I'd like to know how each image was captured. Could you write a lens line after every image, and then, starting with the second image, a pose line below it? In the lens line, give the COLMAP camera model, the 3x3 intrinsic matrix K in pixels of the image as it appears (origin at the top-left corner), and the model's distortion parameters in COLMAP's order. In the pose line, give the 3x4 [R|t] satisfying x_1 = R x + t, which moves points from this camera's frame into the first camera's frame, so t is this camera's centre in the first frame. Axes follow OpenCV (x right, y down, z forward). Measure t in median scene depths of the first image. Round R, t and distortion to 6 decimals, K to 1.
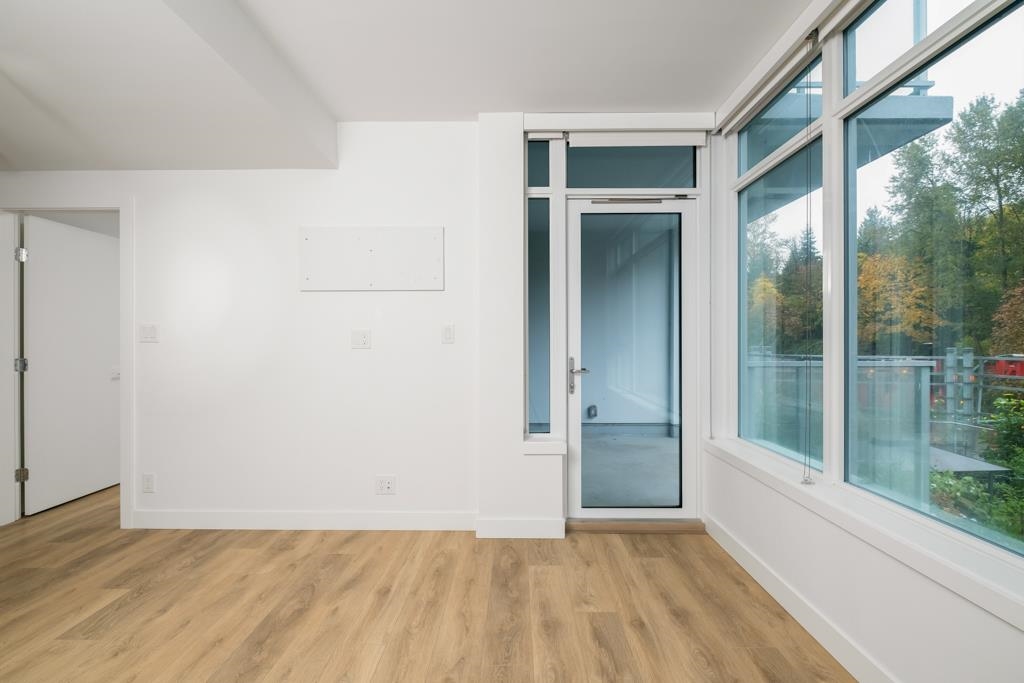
lens RADIAL K [[449.4, 0, 505.9], [0, 449.4, 338.8], [0, 0, 1]] dist [0.004887, -0.005123]
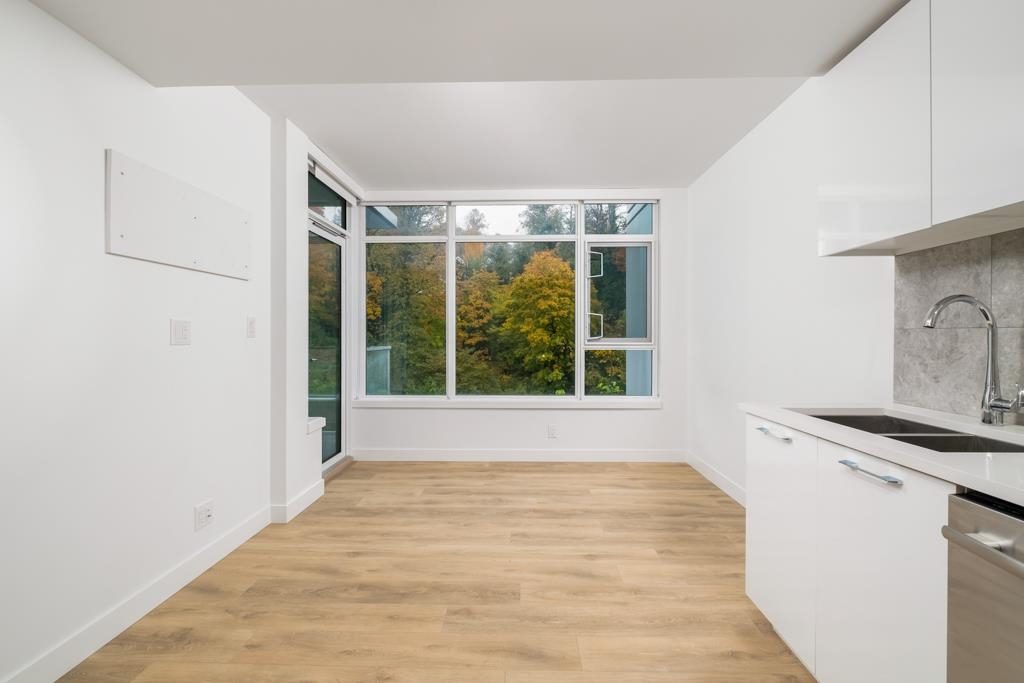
lens RADIAL K [[449.4, 0, 518.3], [0, 449.4, 337.5], [0, 0, 1]] dist [0.004887, -0.005123]
pose [[-0.000110, -0.001379, 0.999999, -1.342734], [-0.006939, 0.999975, 0.001378, 0.004410], [-0.999976, -0.006939, -0.000120, 0.554849]]
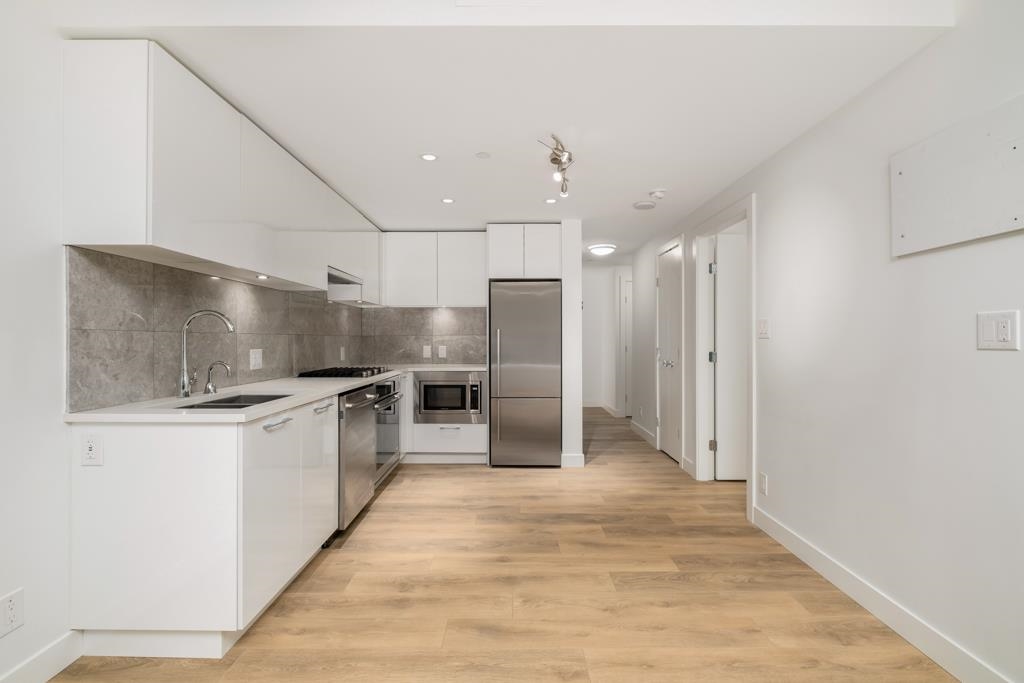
lens RADIAL K [[449.4, 0, 517.0], [0, 449.4, 338.6], [0, 0, 1]] dist [0.004887, -0.005123]
pose [[0.034303, -0.004082, -0.999403, 0.210432], [0.005899, 0.999975, -0.003882, 0.008166], [0.999394, -0.005762, 0.034327, 0.553724]]
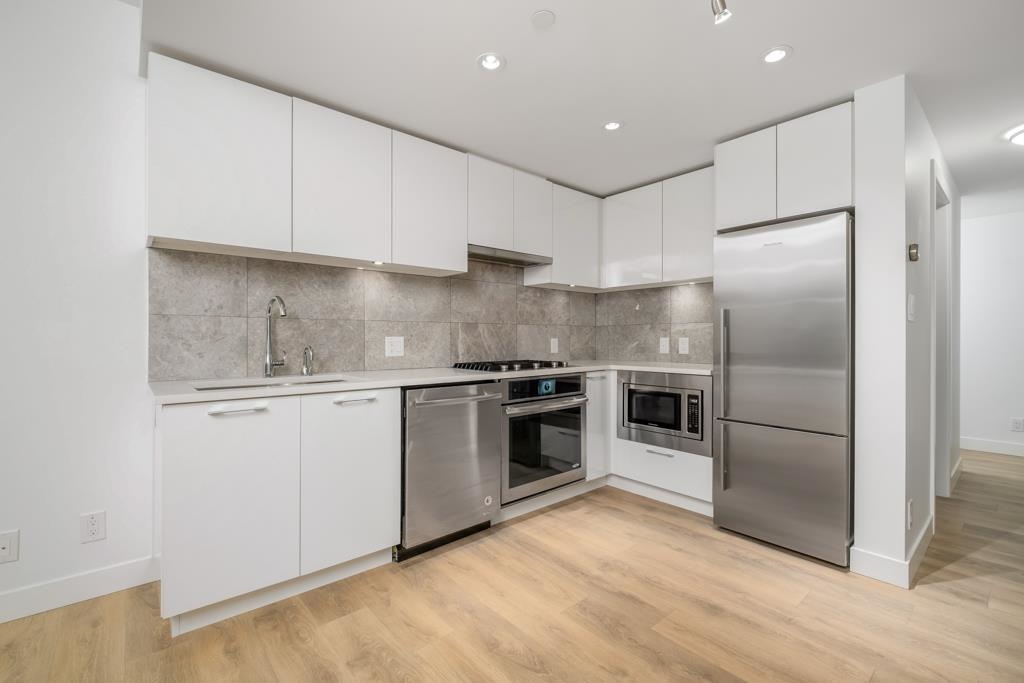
lens RADIAL K [[449.4, 0, 515.2], [0, 449.4, 338.7], [0, 0, 1]] dist [0.004887, -0.005123]
pose [[-0.736666, -0.000804, -0.676256, -0.456574], [0.001914, 0.999993, -0.003275, 0.038661], [0.676254, -0.003707, -0.736659, 1.015807]]
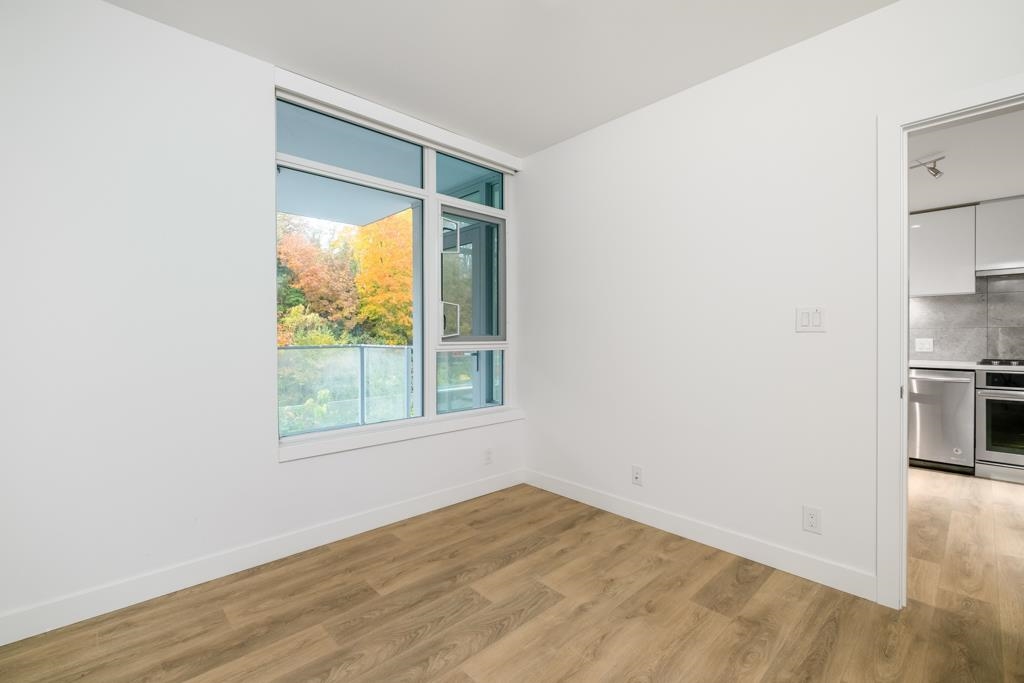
lens RADIAL K [[449.4, 0, 506.0], [0, 449.4, 336.4], [0, 0, 1]] dist [0.004887, -0.005123]
pose [[-0.703749, -0.004143, 0.710437, -1.153507], [-0.001070, 0.999988, 0.004772, 0.012955], [-0.710448, 0.002598, -0.703745, 2.456245]]
